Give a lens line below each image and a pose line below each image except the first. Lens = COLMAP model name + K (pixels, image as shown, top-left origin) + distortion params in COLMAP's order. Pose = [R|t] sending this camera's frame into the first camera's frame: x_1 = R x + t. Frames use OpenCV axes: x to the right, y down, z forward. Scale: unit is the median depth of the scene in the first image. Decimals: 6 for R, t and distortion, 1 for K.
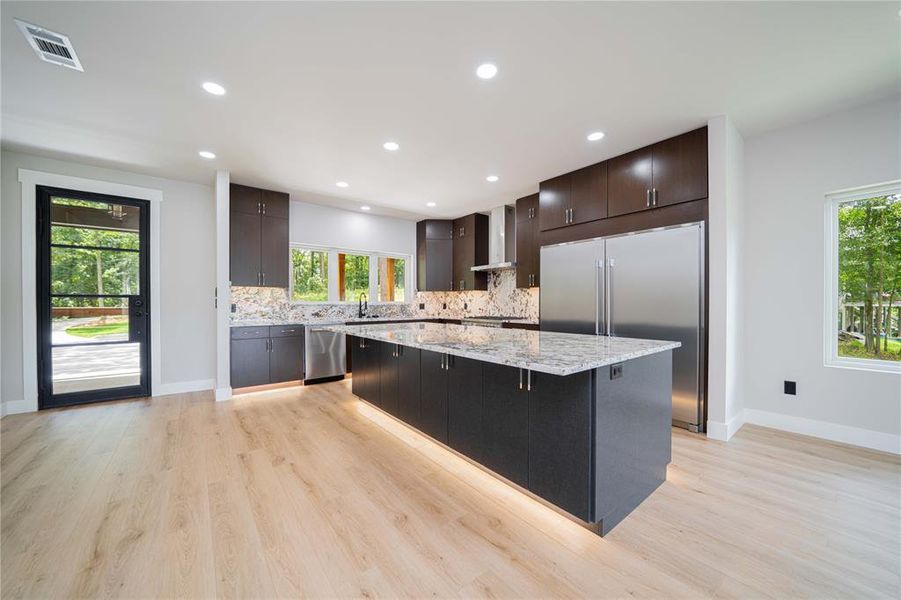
lens RADIAL K [[327.0, 0, 447.5], [0, 327.0, 306.2], [0, 0, 1]] dist [-0.016885, 0.000233]
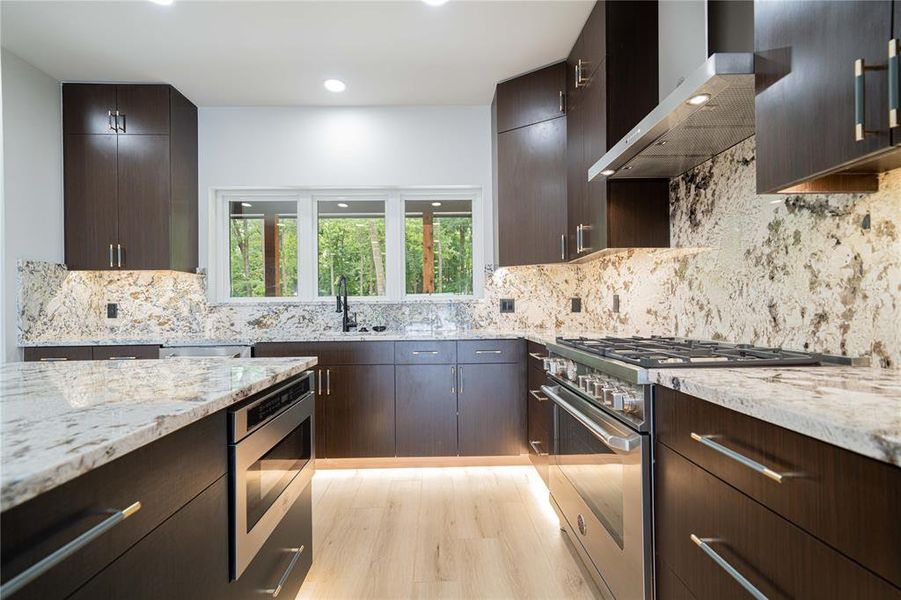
lens RADIAL K [[387.3, 0, 445.6], [0, 387.3, 307.1], [0, 0, 1]] dist [-0.001695, 0.000000]
pose [[0.798133, -0.009571, -0.602405, 0.205412], [0.005964, 0.999950, -0.007986, 0.007751], [0.602452, 0.002781, 0.798151, 0.746536]]
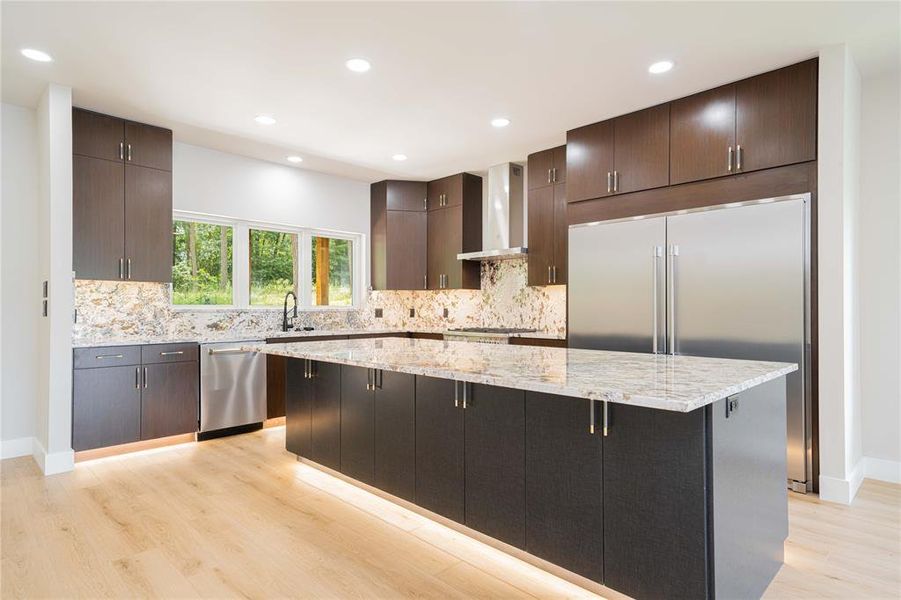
lens RADIAL K [[496.9, 0, 448.7], [0, 496.9, 306.4], [0, 0, 1]] dist [0.023727, 0.000510]
pose [[0.993116, 0.001671, 0.117122, -0.074250], [-0.000197, 0.999921, -0.012601, -0.000230], [-0.117133, 0.012491, 0.993038, -0.001627]]
